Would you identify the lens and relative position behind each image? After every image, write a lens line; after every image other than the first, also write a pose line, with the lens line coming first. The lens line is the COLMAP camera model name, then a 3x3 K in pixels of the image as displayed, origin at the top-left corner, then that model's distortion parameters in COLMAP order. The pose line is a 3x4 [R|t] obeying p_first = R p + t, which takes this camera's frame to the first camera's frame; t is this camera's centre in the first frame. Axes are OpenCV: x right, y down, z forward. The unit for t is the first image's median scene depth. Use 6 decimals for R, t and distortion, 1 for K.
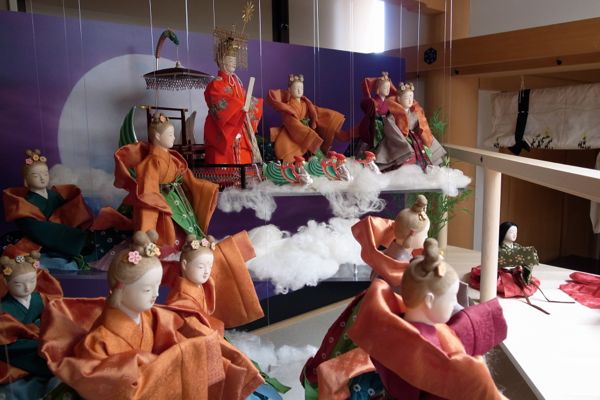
lens RADIAL K [[490.5, 0, 302.1], [0, 490.5, 198.3], [0, 0, 1]] dist [-0.054364, 0.051380]
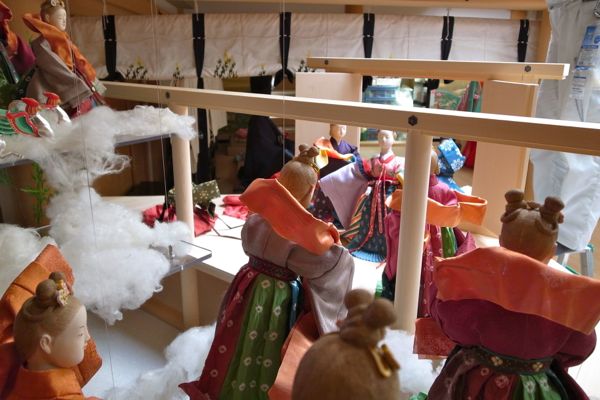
lens RADIAL K [[490.5, 0, 302.1], [0, 490.5, 198.3], [0, 0, 1]] dist [-0.054364, 0.051380]
pose [[0.558216, -0.213687, 0.801706, -0.245869], [0.097473, 0.976464, 0.192398, -0.041405], [-0.823950, -0.029255, 0.565907, 0.271011]]
